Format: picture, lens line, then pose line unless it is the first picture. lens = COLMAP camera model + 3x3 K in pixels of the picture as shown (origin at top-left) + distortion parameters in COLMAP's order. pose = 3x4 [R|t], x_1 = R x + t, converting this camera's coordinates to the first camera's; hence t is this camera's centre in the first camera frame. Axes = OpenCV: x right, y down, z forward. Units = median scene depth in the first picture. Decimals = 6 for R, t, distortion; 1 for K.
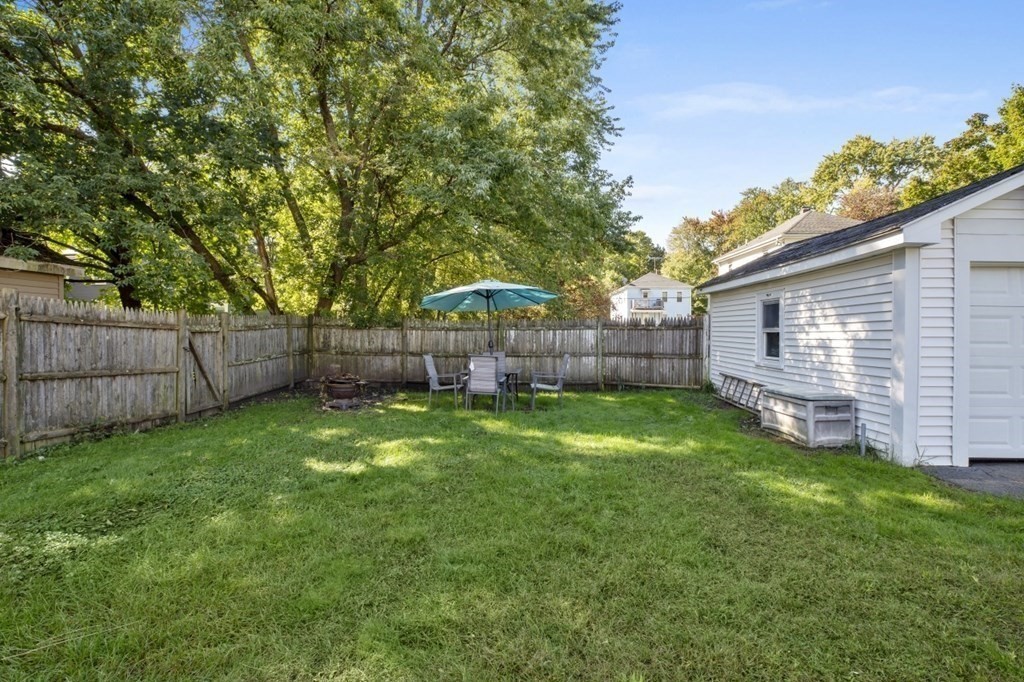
lens RADIAL K [[470.5, 0, 515.4], [0, 470.5, 334.2], [0, 0, 1]] dist [-0.056737, 0.017722]
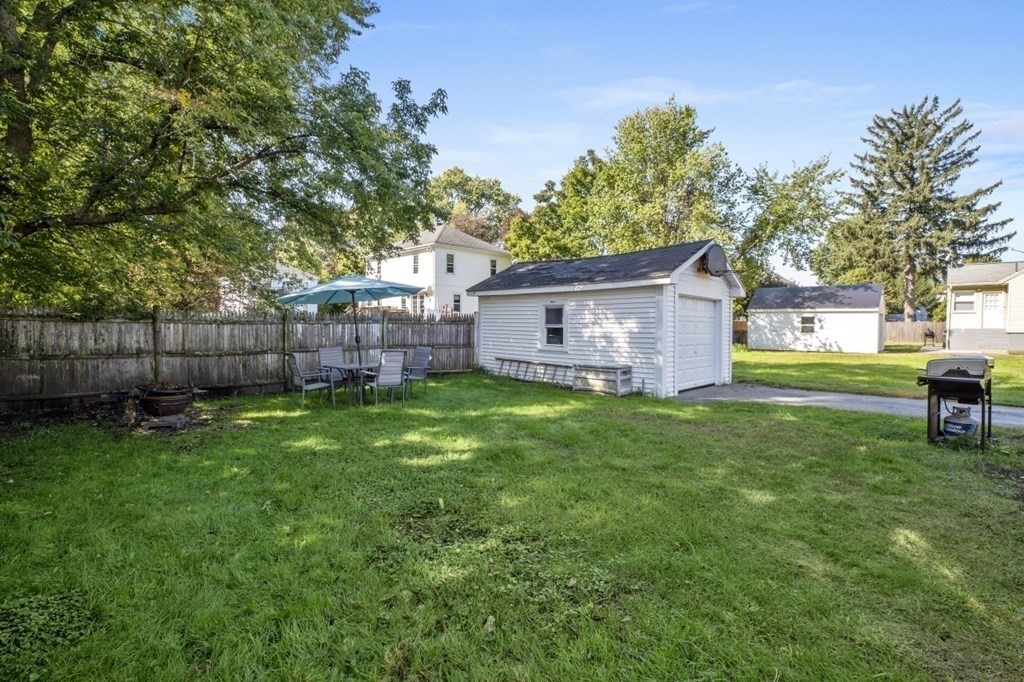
lens RADIAL K [[470.5, 0, 515.4], [0, 470.5, 334.2], [0, 0, 1]] dist [-0.056737, 0.017722]
pose [[0.661175, -0.012843, 0.750122, -0.478199], [-0.003181, 0.999797, 0.019920, -0.008862], [-0.750225, -0.015557, 0.660999, 0.077695]]
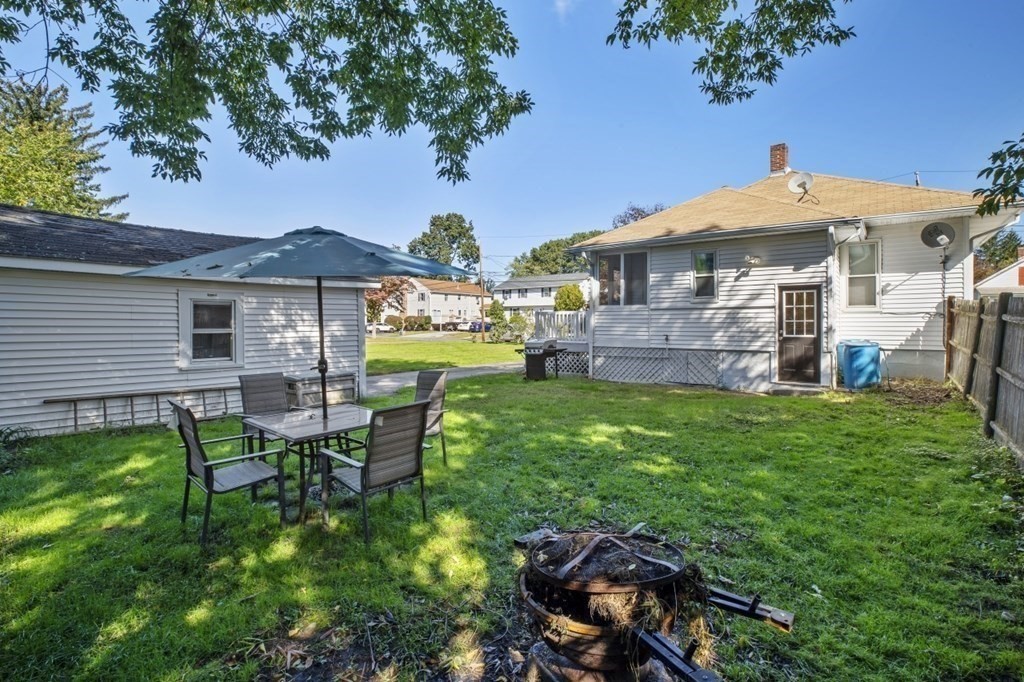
lens RADIAL K [[470.5, 0, 515.4], [0, 470.5, 334.2], [0, 0, 1]] dist [-0.056737, 0.017722]
pose [[-0.808345, -0.012674, 0.588572, -0.398895], [0.002606, 0.999681, 0.025105, -0.018431], [-0.588703, 0.021827, -0.808055, 1.040410]]
